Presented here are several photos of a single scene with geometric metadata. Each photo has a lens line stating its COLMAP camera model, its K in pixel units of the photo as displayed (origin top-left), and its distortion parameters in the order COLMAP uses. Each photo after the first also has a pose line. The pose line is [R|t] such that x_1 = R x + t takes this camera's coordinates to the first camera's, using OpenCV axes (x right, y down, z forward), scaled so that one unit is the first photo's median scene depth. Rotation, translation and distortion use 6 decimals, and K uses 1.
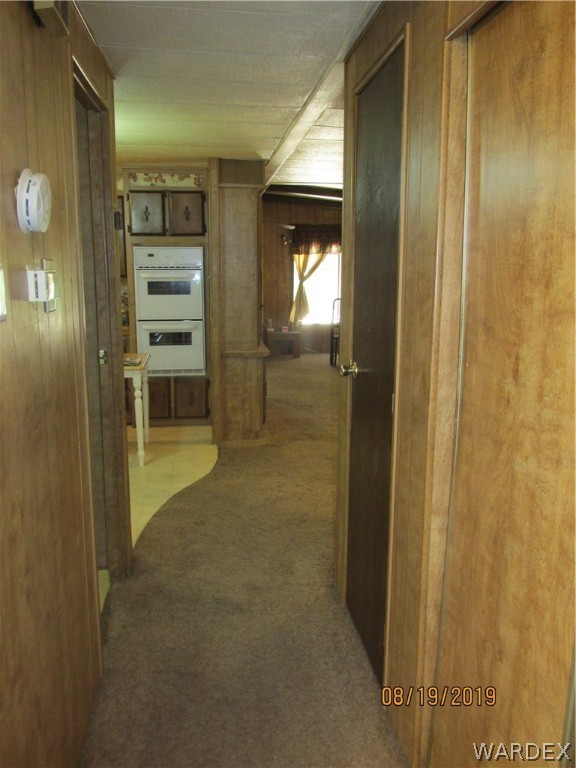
lens RADIAL K [[638.7, 0, 288.0], [0, 638.7, 384.0], [0, 0, 1]] dist [-0.011881, -0.008811]
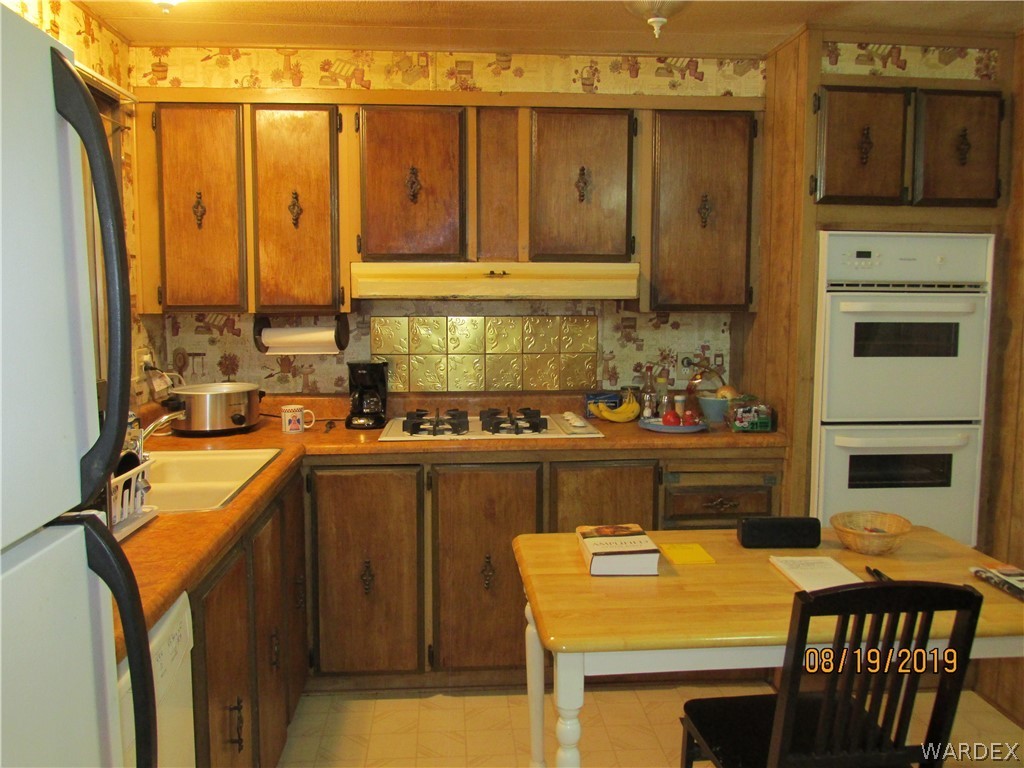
lens RADIAL K [[851.5, 0, 517.4], [0, 851.5, 379.4], [0, 0, 1]] dist [-0.011881, -0.008811]
pose [[0.999220, 0.007095, -0.038847, -0.404072], [-0.010590, 0.995839, -0.090510, -0.079490], [0.038043, 0.090851, 0.995138, 0.496219]]
